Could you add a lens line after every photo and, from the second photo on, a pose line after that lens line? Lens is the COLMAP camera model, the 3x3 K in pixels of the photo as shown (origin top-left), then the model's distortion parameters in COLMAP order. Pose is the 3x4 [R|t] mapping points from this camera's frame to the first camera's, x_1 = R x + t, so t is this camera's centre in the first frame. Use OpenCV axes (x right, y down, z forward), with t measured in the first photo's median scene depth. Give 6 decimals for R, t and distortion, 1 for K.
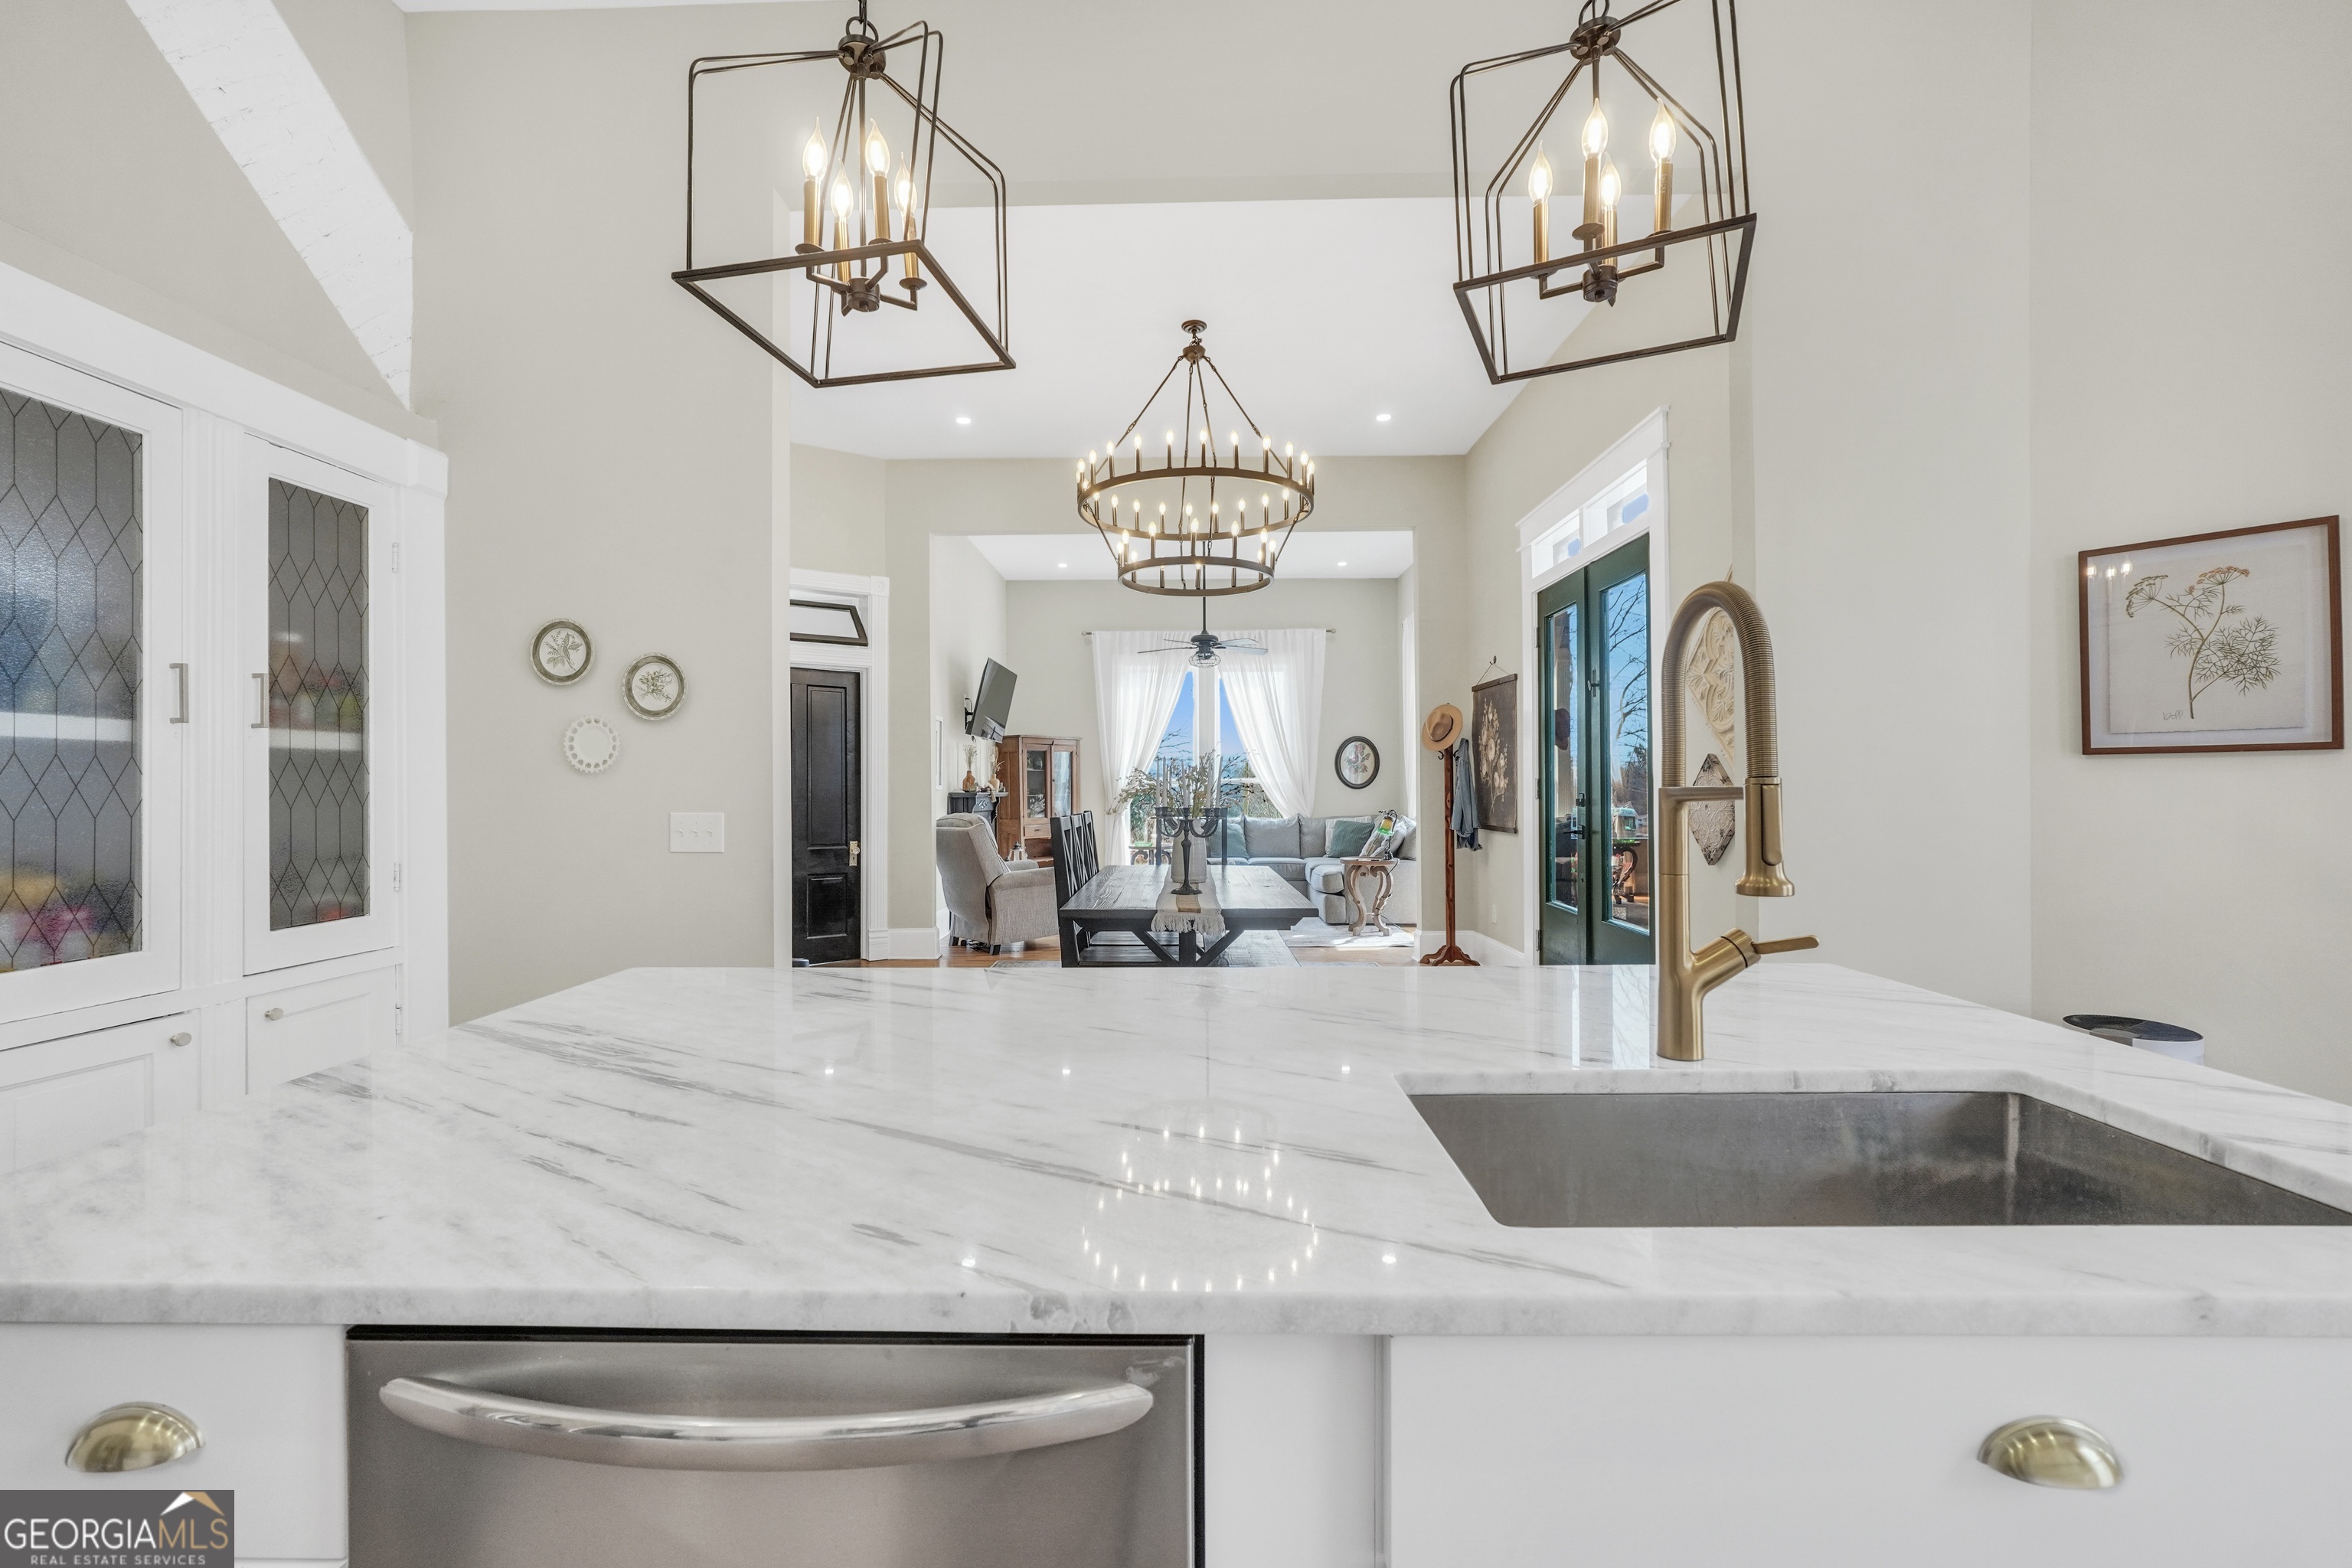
lens RADIAL K [[987.4, 0, 1168.8], [0, 987.4, 788.0], [0, 0, 1]] dist [-0.012733, 0.002327]
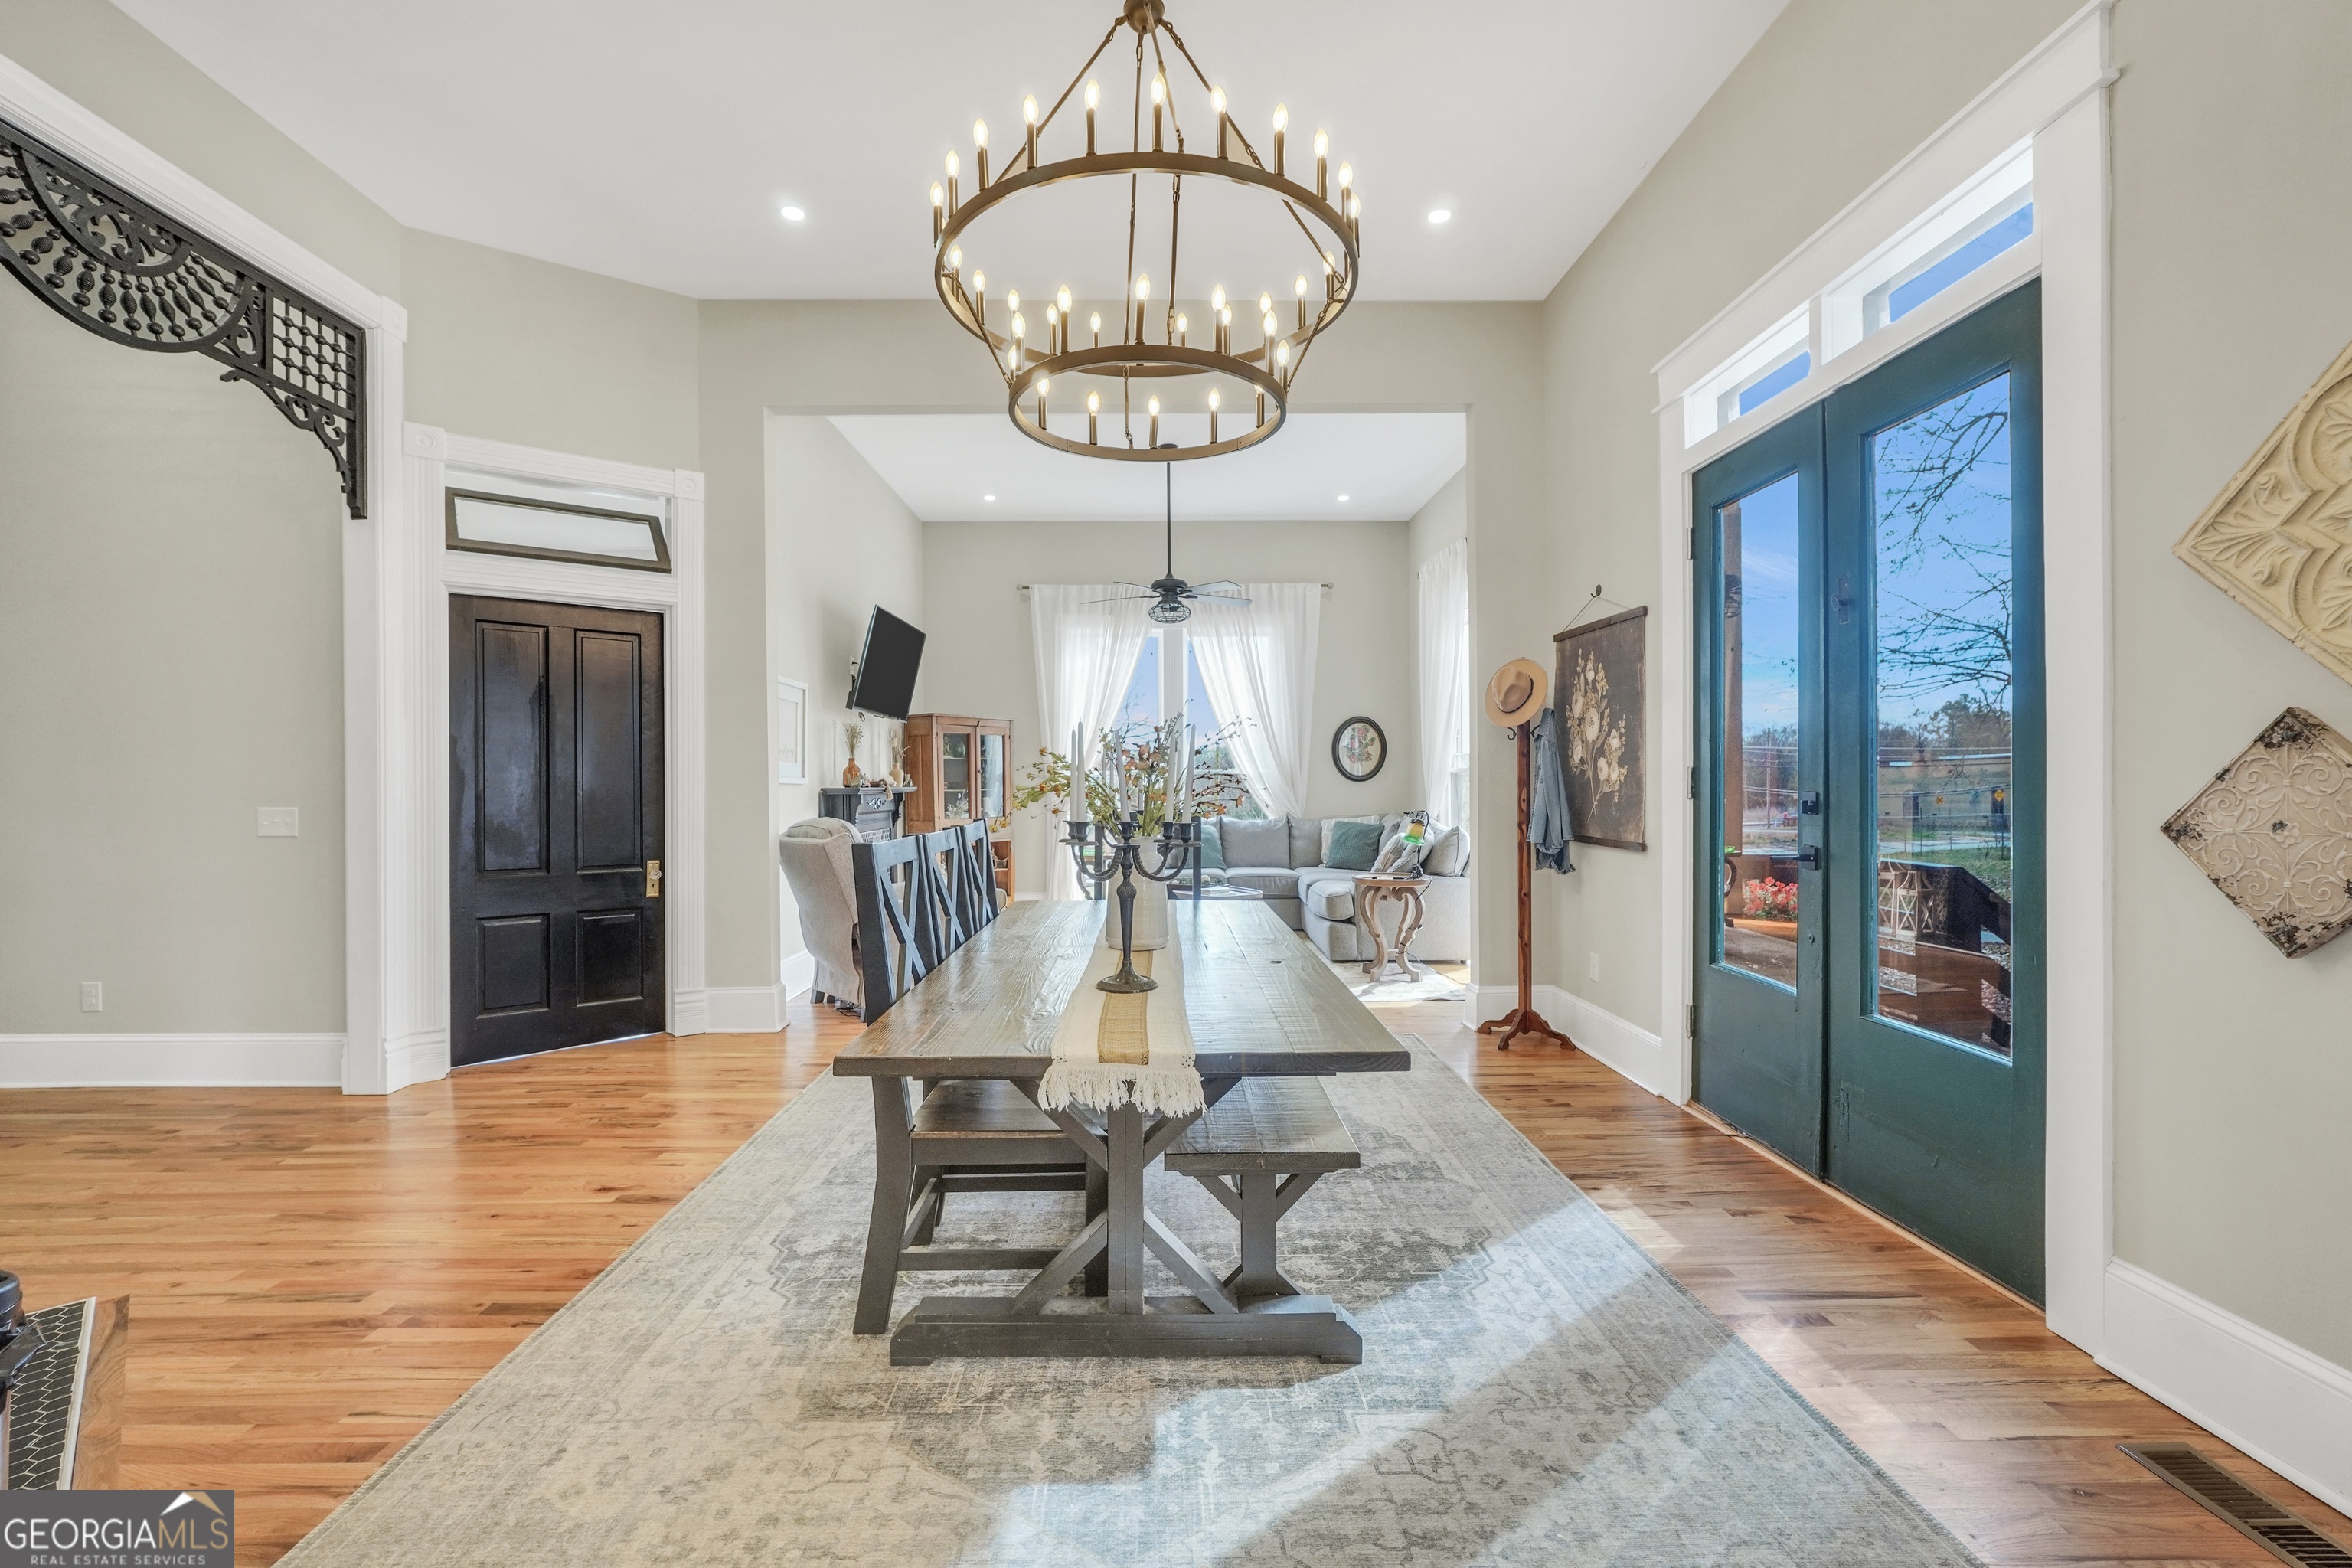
lens RADIAL K [[987.4, 0, 1169.9], [0, 987.4, 785.0], [0, 0, 1]] dist [-0.012733, 0.002327]
pose [[0.999491, -0.001135, 0.031891, 0.017267], [0.000953, 0.999983, 0.005716, -0.001859], [-0.031897, -0.005683, 0.999475, 0.344123]]
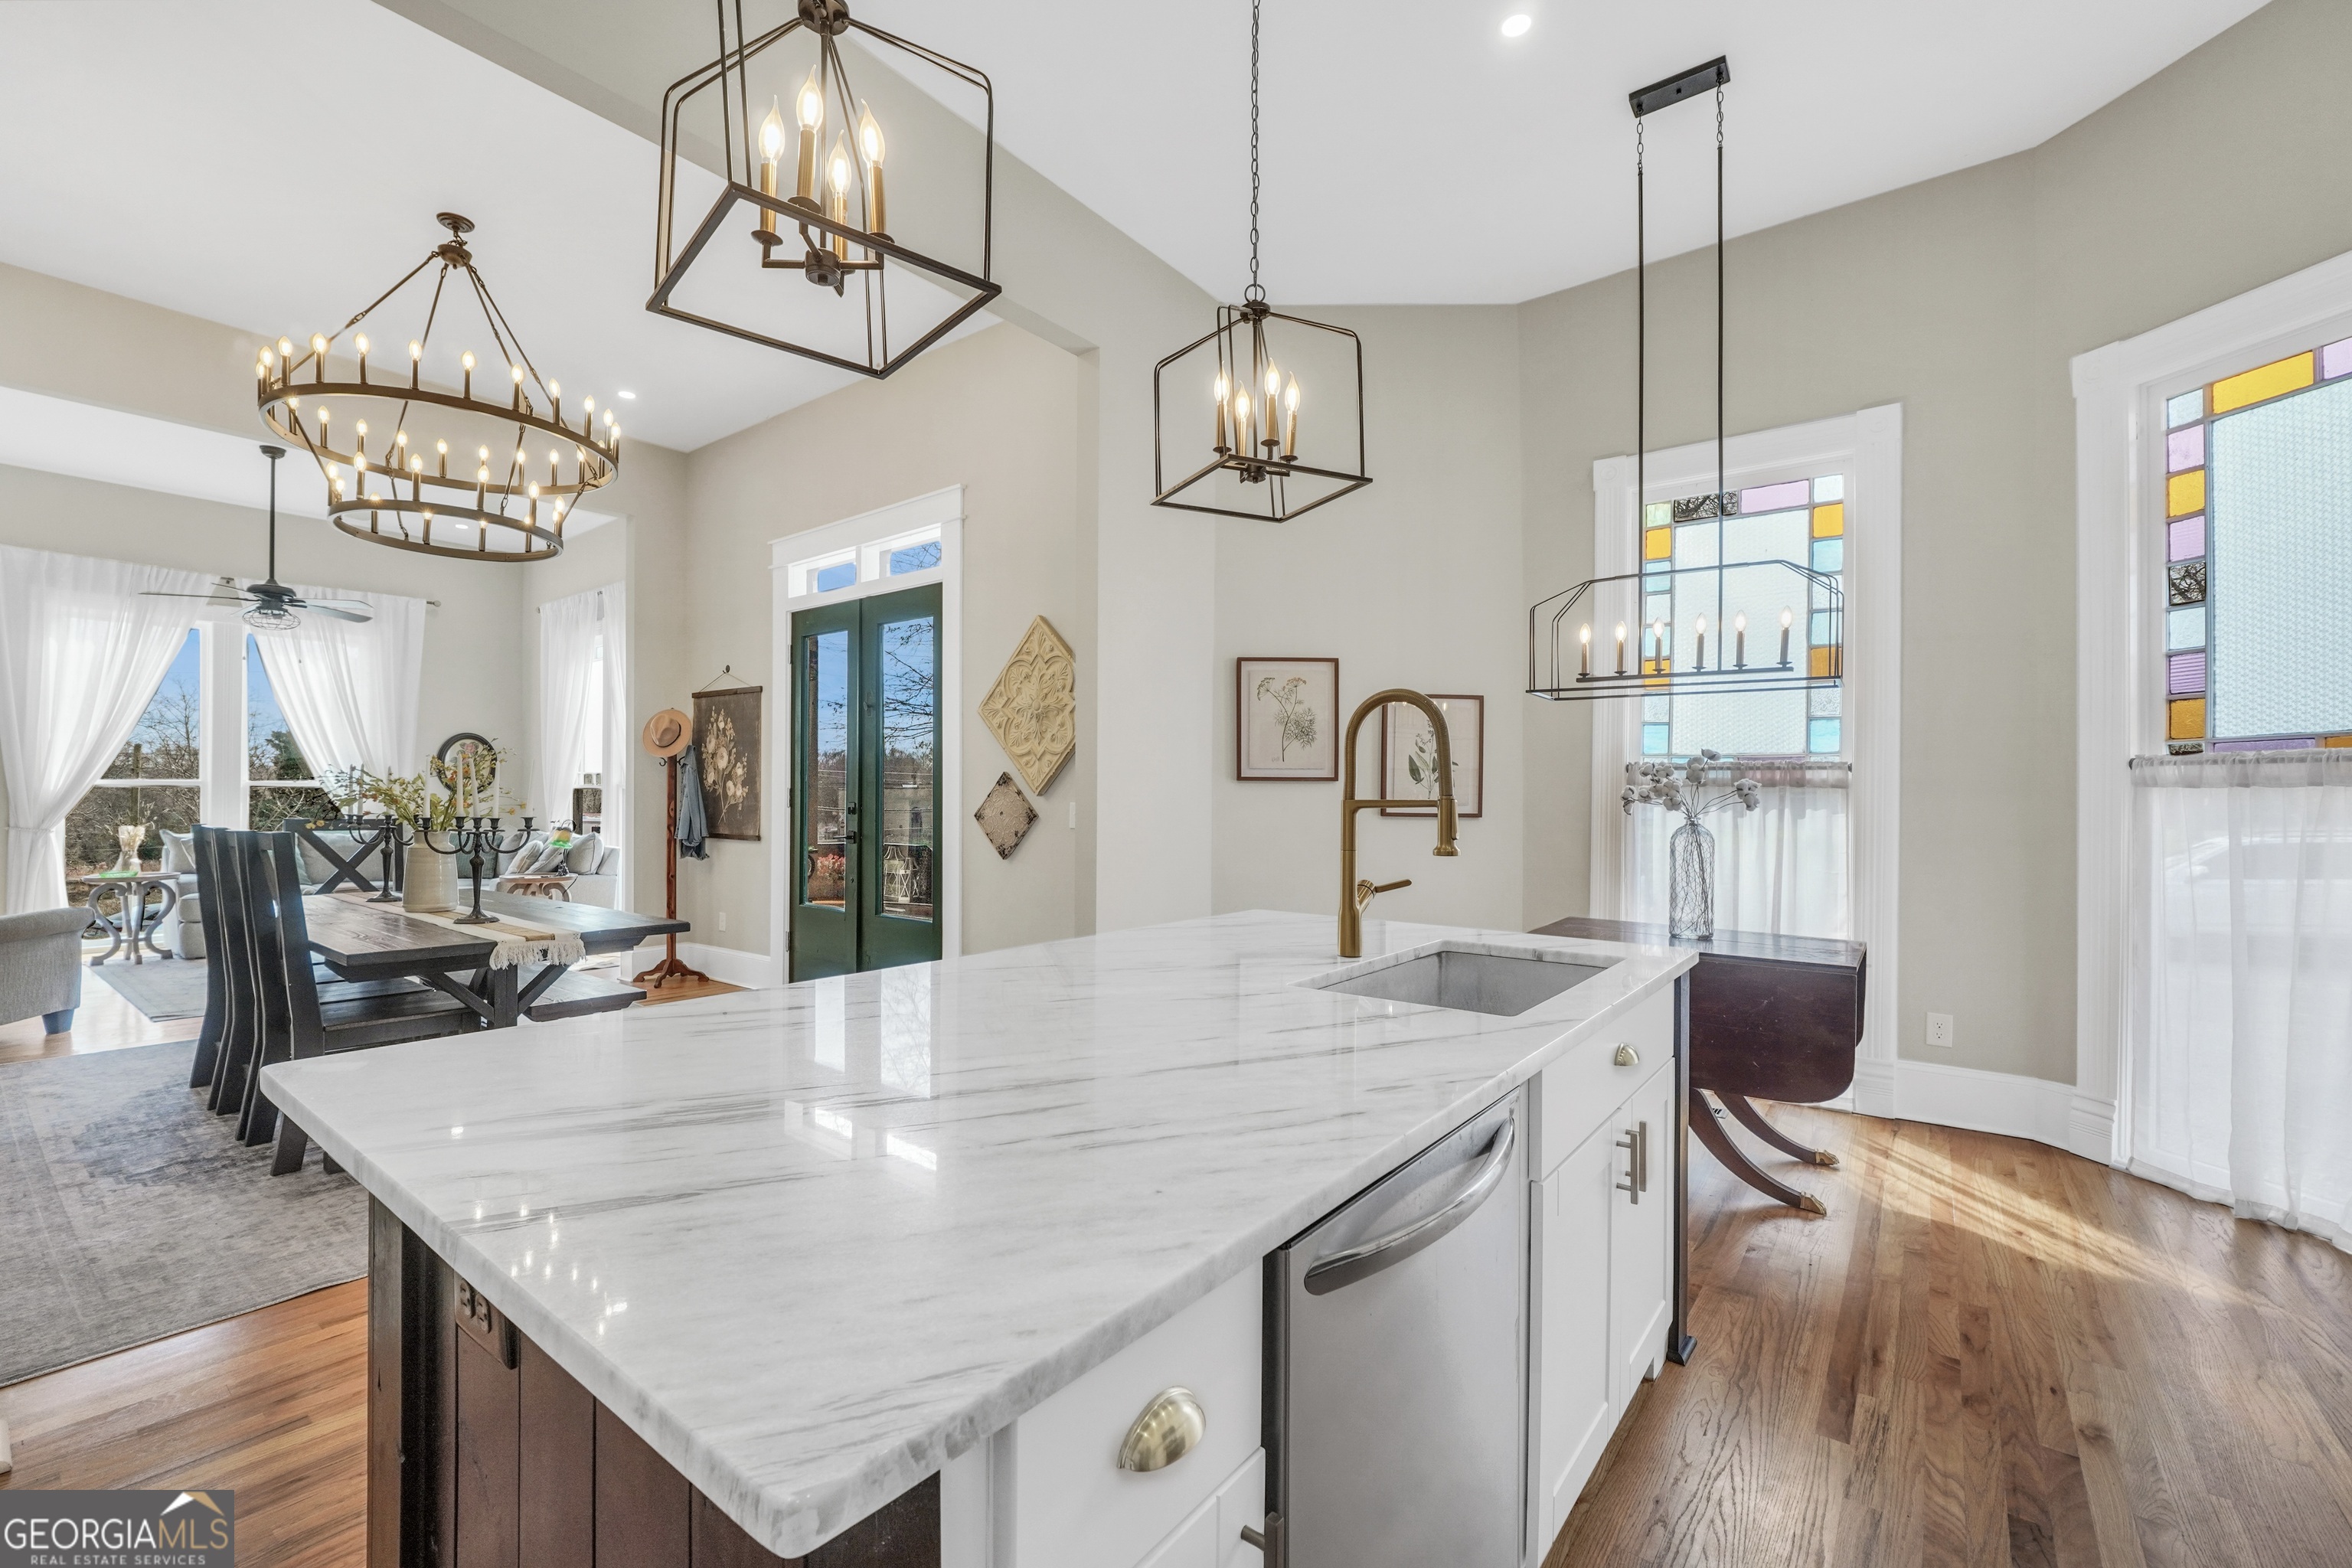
lens RADIAL K [[987.4, 0, 1154.2], [0, 987.4, 803.6], [0, 0, 1]] dist [-0.012733, 0.002327]
pose [[0.609725, 0.003095, 0.792607, -0.204397], [-0.008489, 0.999961, 0.002625, 0.000757], [-0.792568, -0.008329, 0.609727, 0.041651]]
